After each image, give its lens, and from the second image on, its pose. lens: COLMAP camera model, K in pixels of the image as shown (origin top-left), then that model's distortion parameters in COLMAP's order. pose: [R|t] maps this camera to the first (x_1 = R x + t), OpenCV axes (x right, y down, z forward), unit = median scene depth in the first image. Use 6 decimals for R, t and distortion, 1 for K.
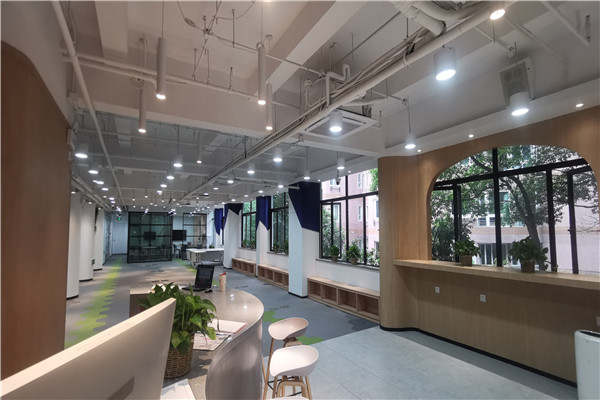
lens RADIAL K [[276.2, 0, 301.5], [0, 276.2, 210.5], [0, 0, 1]] dist [-0.000095, 0.000040]
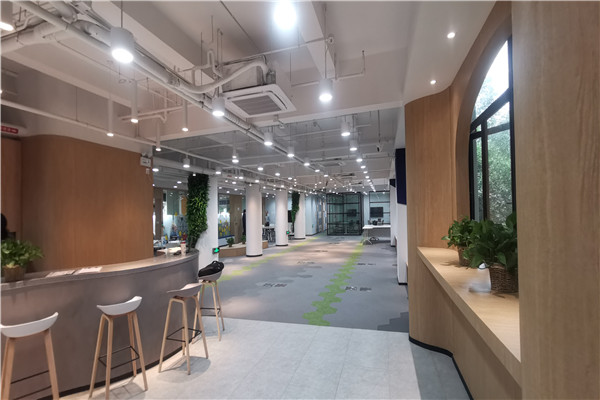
lens RADIAL K [[276.2, 0, 301.5], [0, 276.2, 210.5], [0, 0, 1]] dist [-0.000095, 0.000040]
pose [[0.672952, -0.011871, -0.739591, 0.644284], [0.074302, 0.995899, 0.051623, 0.027239], [0.735944, -0.089694, 0.671074, 0.315128]]
